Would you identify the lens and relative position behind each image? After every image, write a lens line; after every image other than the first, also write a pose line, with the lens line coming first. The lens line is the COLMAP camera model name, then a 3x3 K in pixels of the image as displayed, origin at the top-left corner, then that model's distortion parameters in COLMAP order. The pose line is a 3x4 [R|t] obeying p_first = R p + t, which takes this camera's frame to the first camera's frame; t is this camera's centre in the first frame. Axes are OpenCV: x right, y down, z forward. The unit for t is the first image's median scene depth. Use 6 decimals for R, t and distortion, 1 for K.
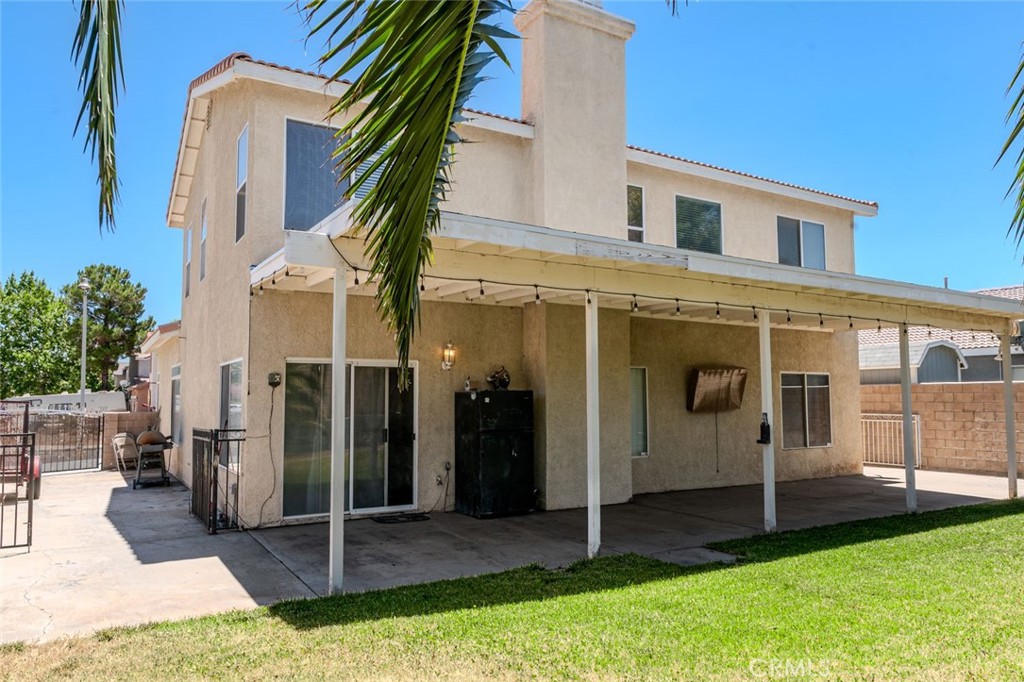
lens RADIAL K [[704.6, 0, 511.6], [0, 704.6, 344.9], [0, 0, 1]] dist [0.001844, -0.003531]
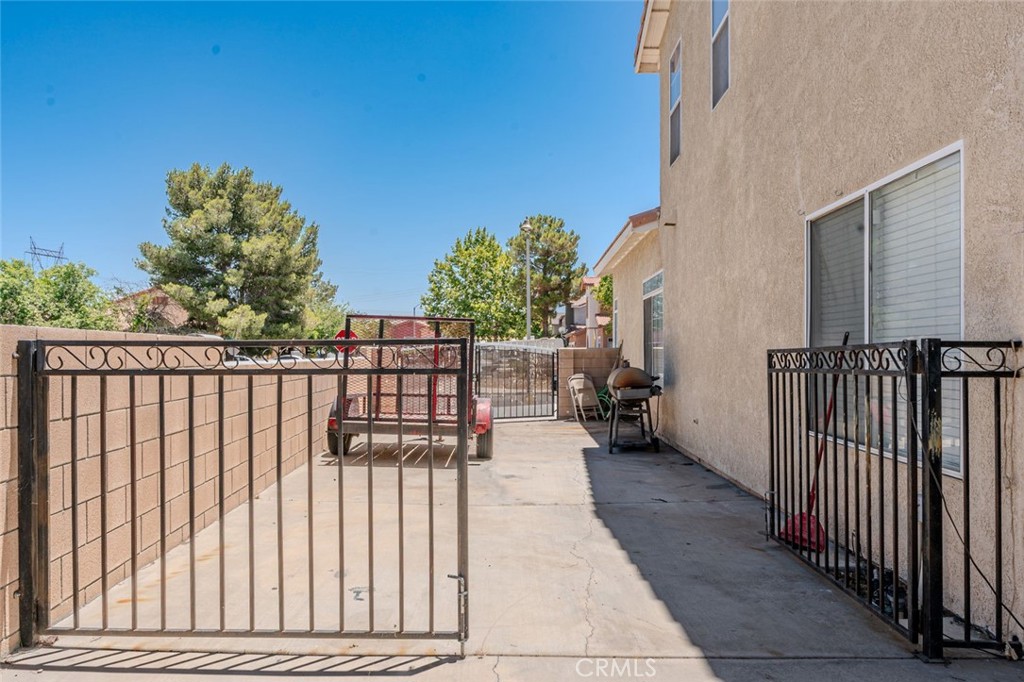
lens RADIAL K [[704.6, 0, 511.9], [0, 704.6, 345.3], [0, 0, 1]] dist [0.001844, -0.003531]
pose [[0.845119, 0.004085, -0.534563, -0.070609], [0.030536, 0.997969, 0.055903, 0.017078], [0.533706, -0.063569, 0.843278, 0.107878]]
